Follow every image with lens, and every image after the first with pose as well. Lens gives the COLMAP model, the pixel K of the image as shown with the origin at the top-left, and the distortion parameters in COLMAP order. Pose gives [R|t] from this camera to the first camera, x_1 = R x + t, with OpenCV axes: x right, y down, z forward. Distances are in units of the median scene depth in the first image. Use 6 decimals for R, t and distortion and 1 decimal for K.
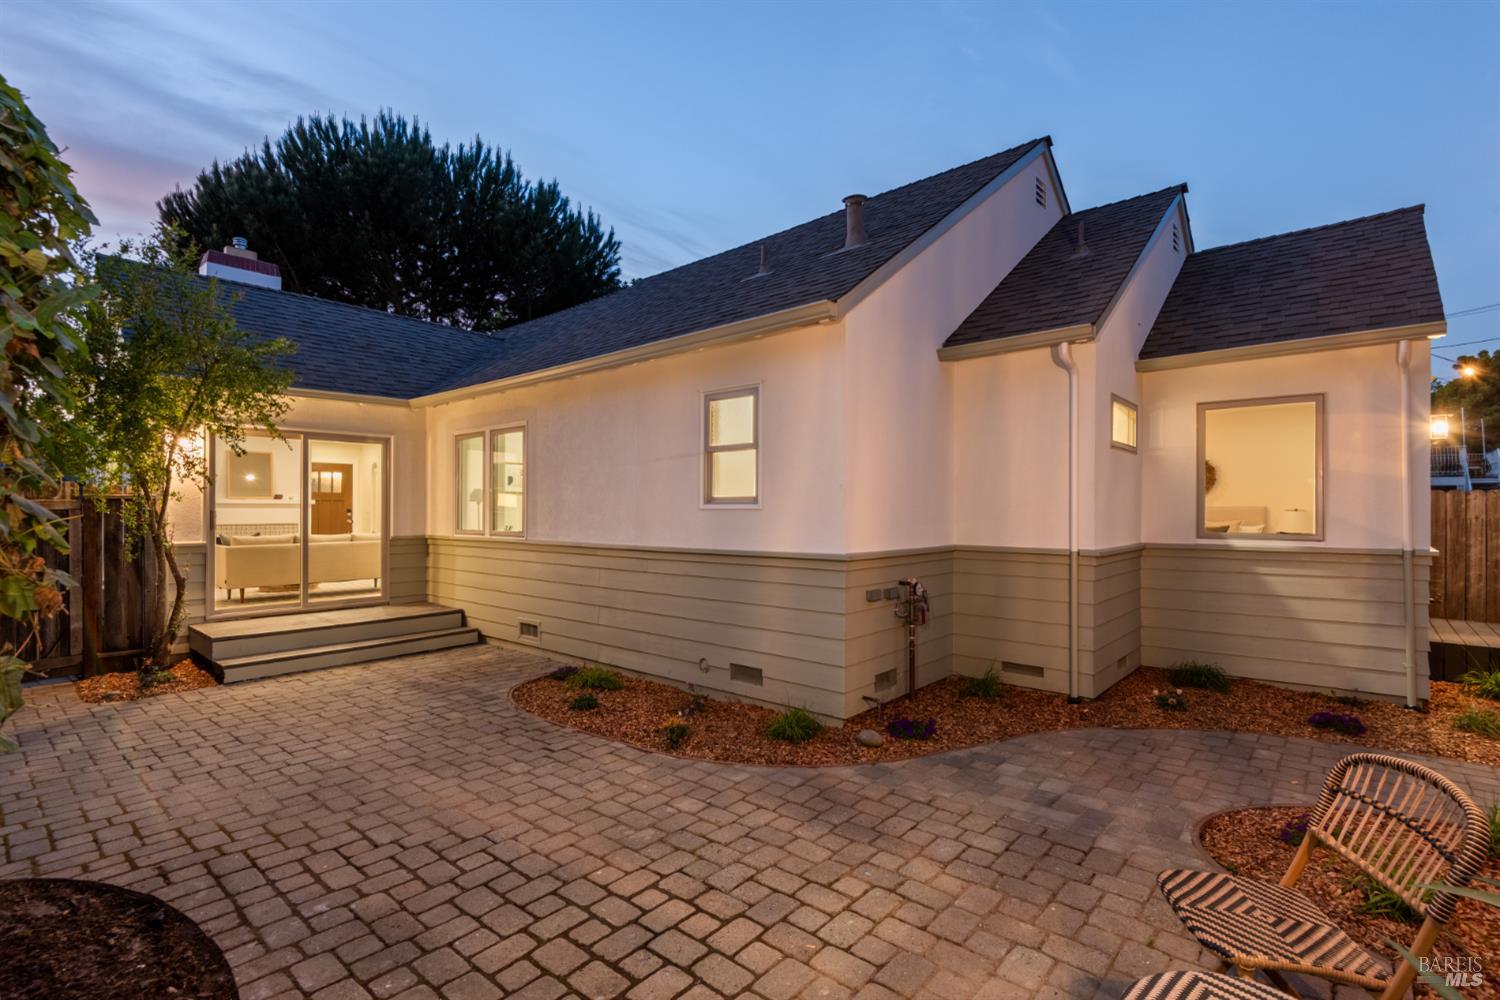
lens RADIAL K [[692.5, 0, 750.1], [0, 692.5, 505.0], [0, 0, 1]] dist [-0.000974, -0.000262]
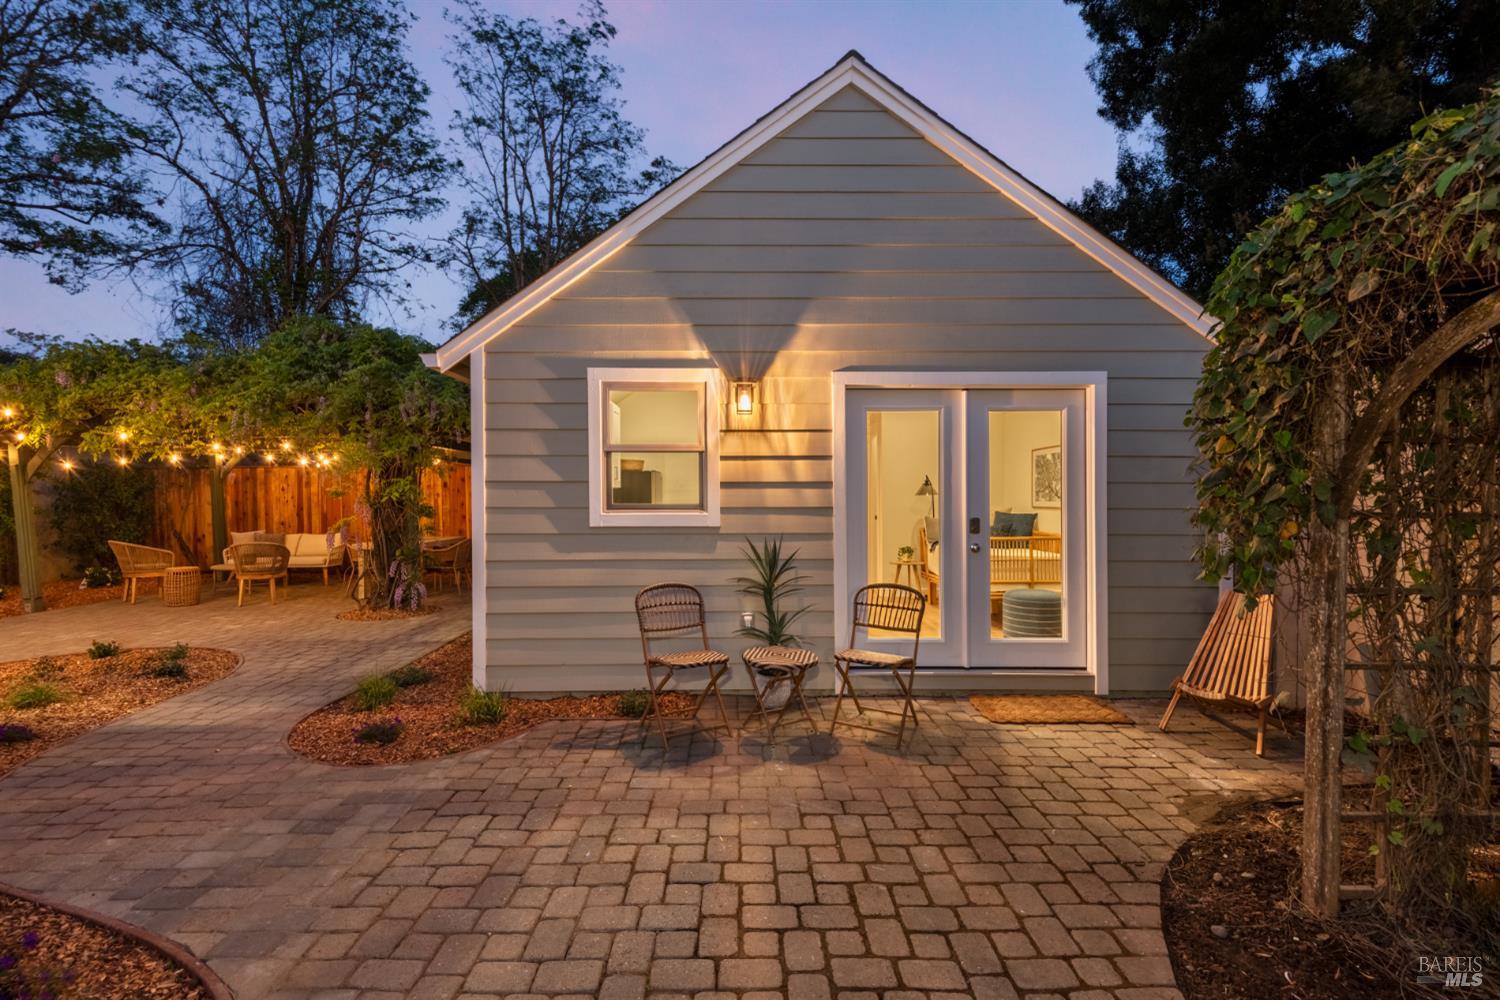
lens RADIAL K [[692.5, 0, 747.4], [0, 692.5, 499.7], [0, 0, 1]] dist [-0.000974, -0.000262]
pose [[-0.664574, -0.008716, 0.747171, -0.780947], [-0.004541, 0.999961, 0.007626, 0.011697], [-0.747208, 0.001675, -0.664588, 1.603956]]
